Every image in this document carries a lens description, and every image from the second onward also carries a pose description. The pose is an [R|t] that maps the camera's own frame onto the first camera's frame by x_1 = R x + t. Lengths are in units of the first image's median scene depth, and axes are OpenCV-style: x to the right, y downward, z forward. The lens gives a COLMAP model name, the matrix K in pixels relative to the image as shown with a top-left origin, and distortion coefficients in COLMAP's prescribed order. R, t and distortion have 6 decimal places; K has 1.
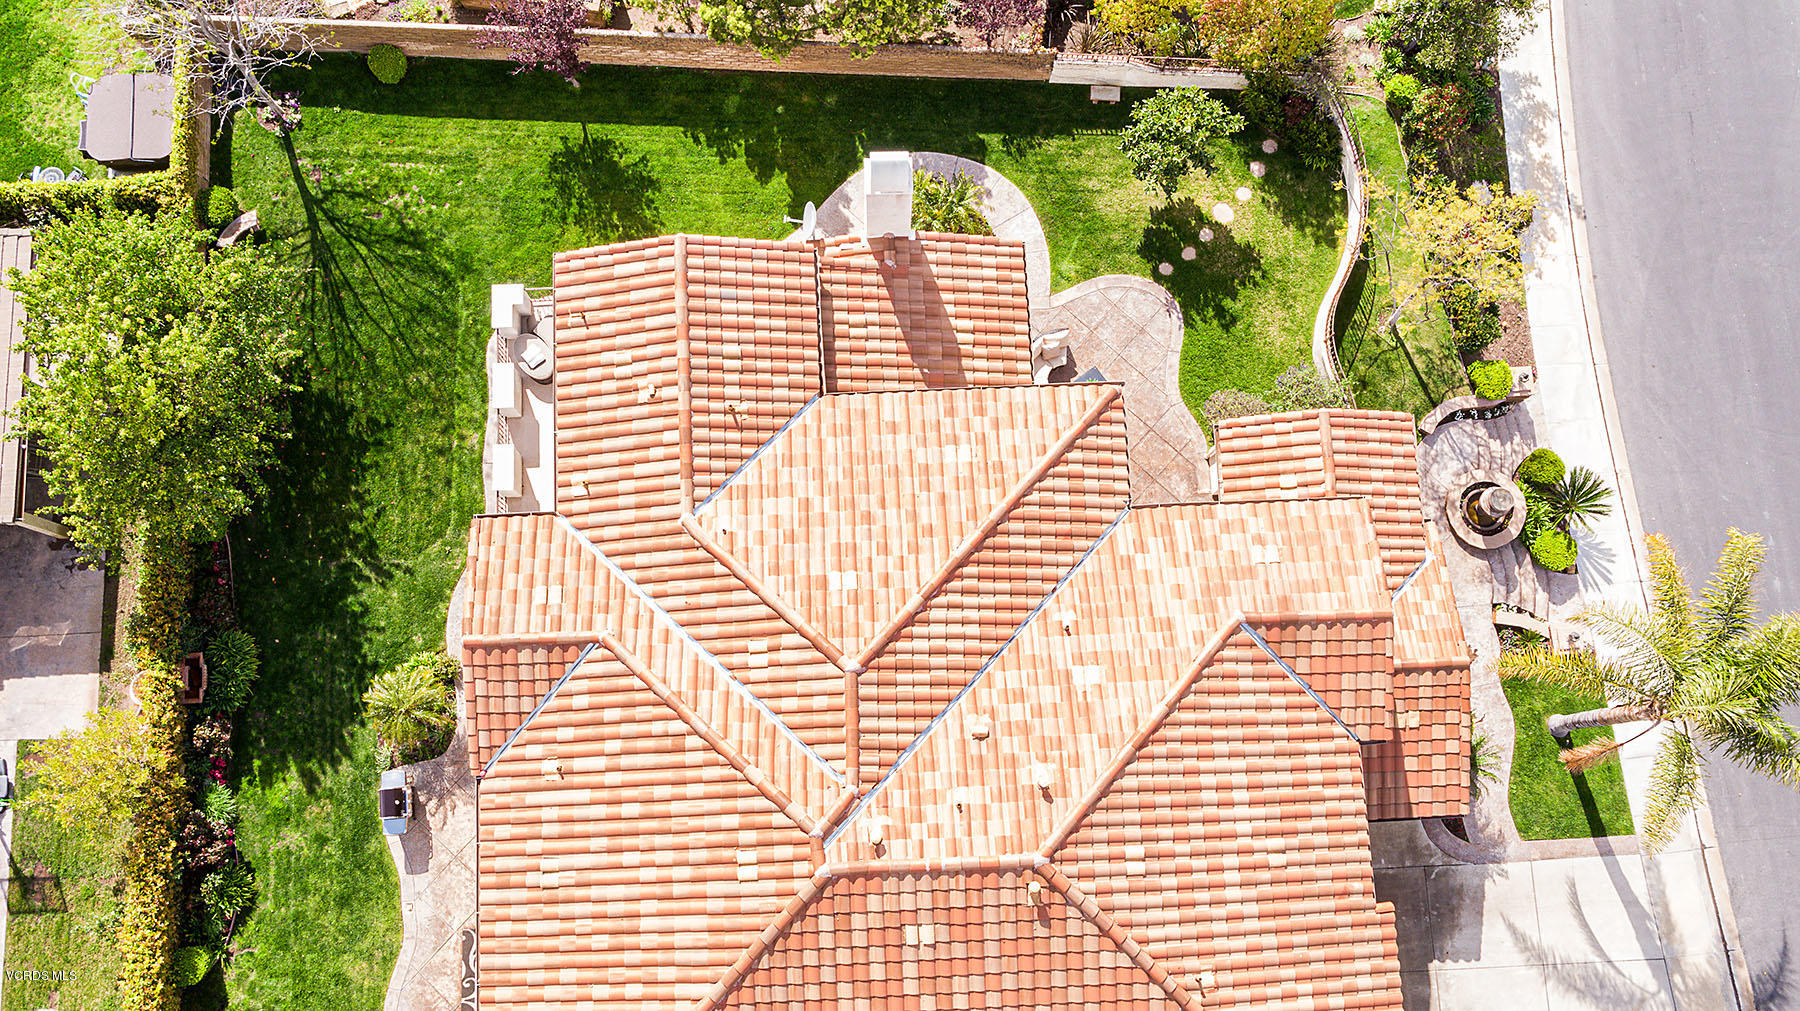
lens RADIAL K [[1384.6, 0, 900.0], [0, 1384.6, 505.5], [0, 0, 1]] dist [0.001625, -0.005677]
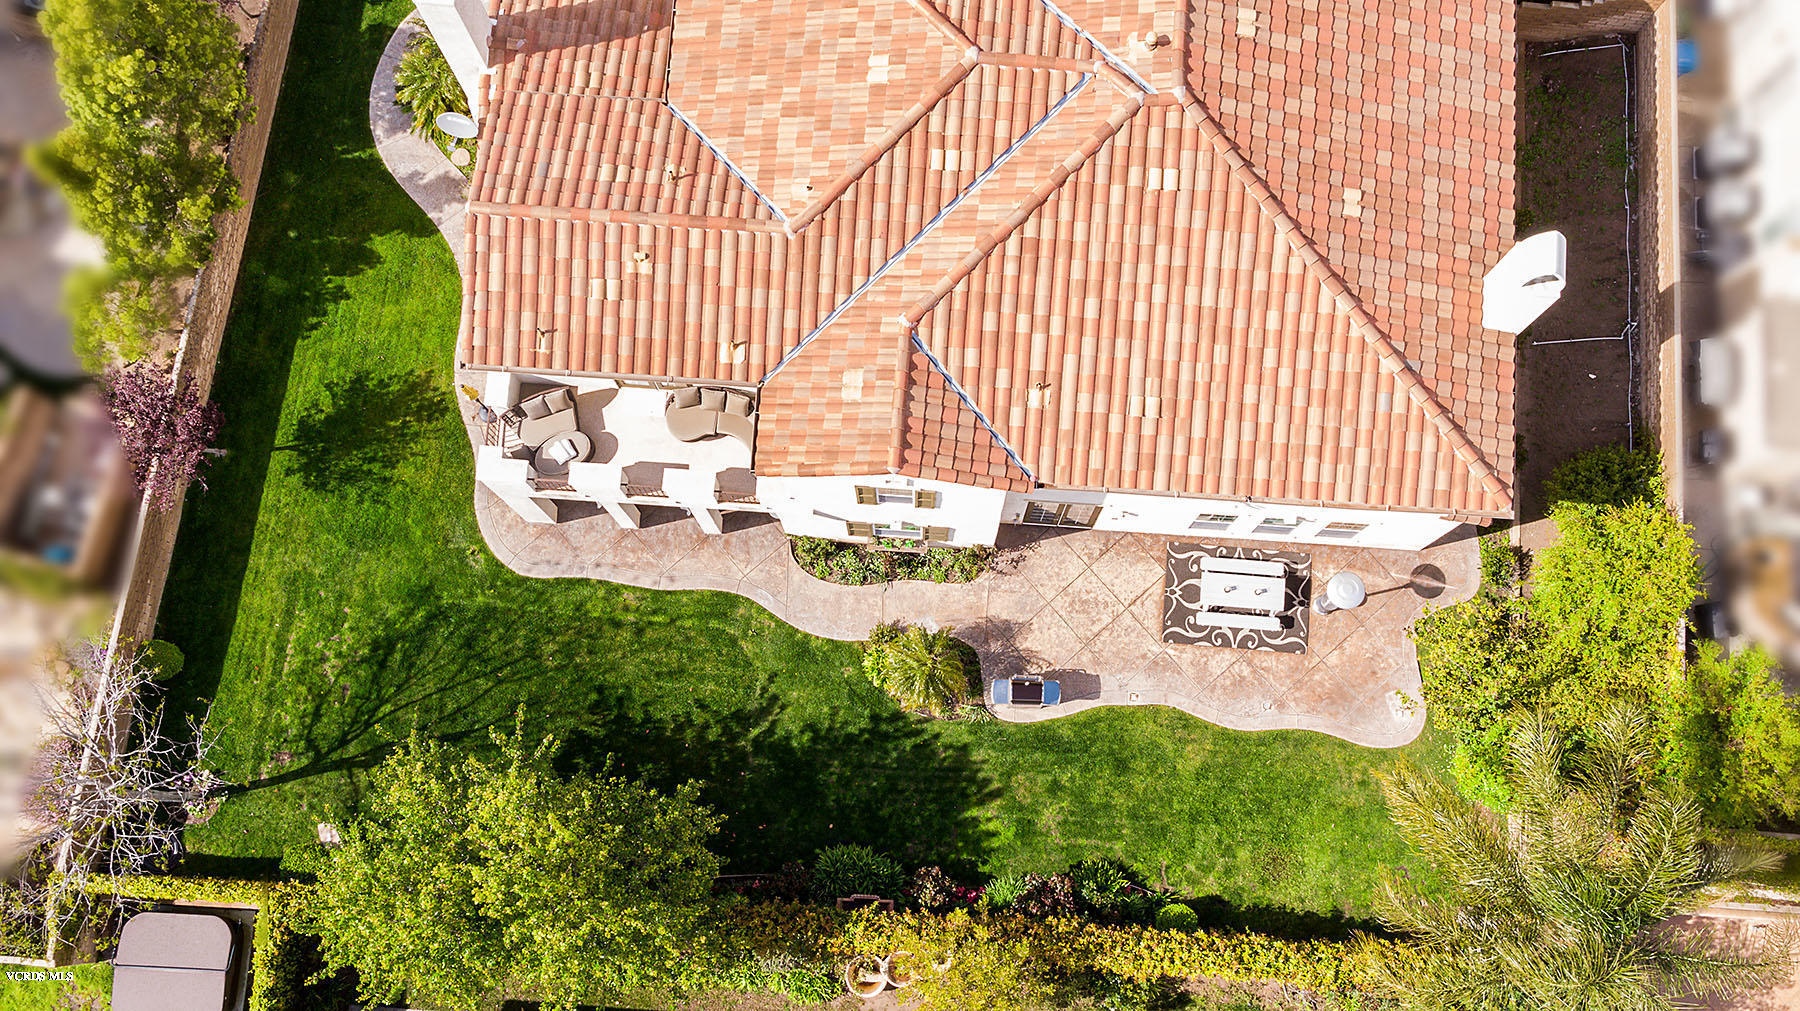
lens RADIAL K [[1500.6, 0, 900.0], [0, 1500.6, 505.5], [0, 0, 1]] dist [0.001781, -0.003024]
pose [[0.117354, -0.982829, 0.142391, -0.452340], [0.977091, 0.139904, 0.160376, -0.050980], [-0.177544, 0.120309, 0.976731, 0.029470]]
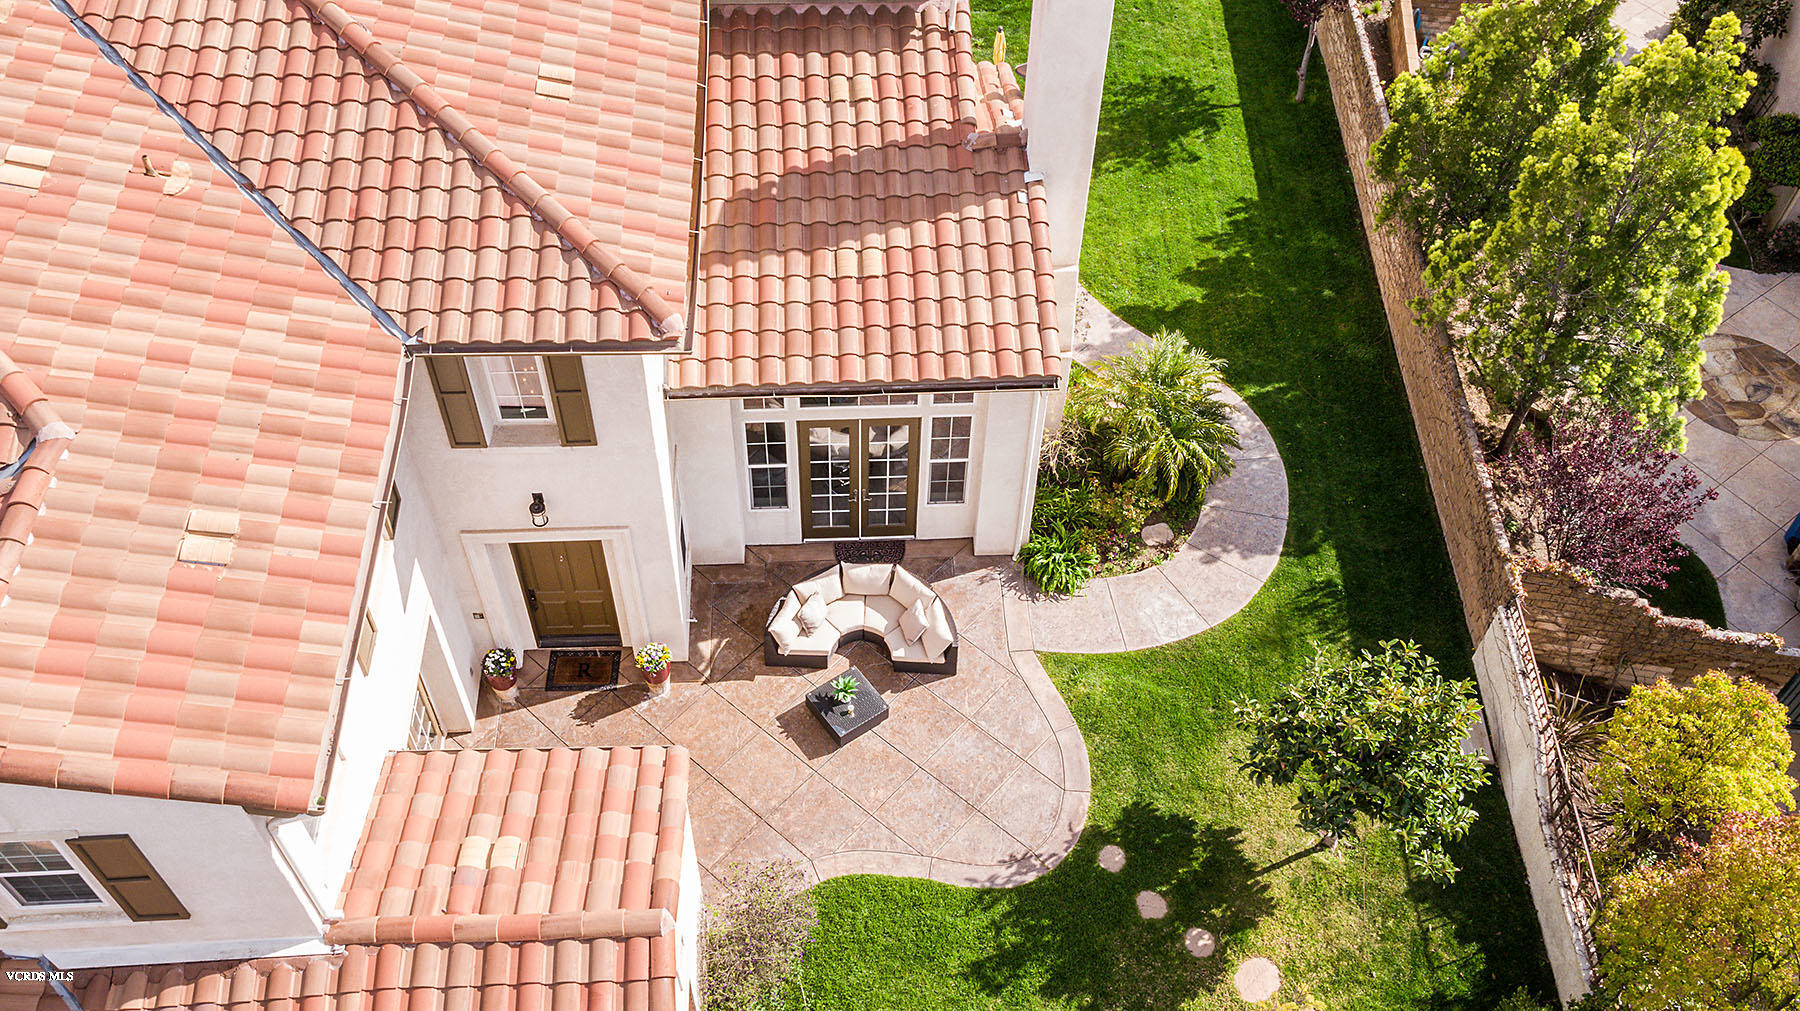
lens RADIAL K [[1500.6, 0, 900.0], [0, 1500.6, 505.5], [0, 0, 1]] dist [0.001781, -0.003024]
pose [[0.009253, 0.761082, -0.648590, 0.539010], [-0.990877, 0.094188, 0.096388, -0.206040], [0.134448, 0.641781, 0.755010, 0.688917]]
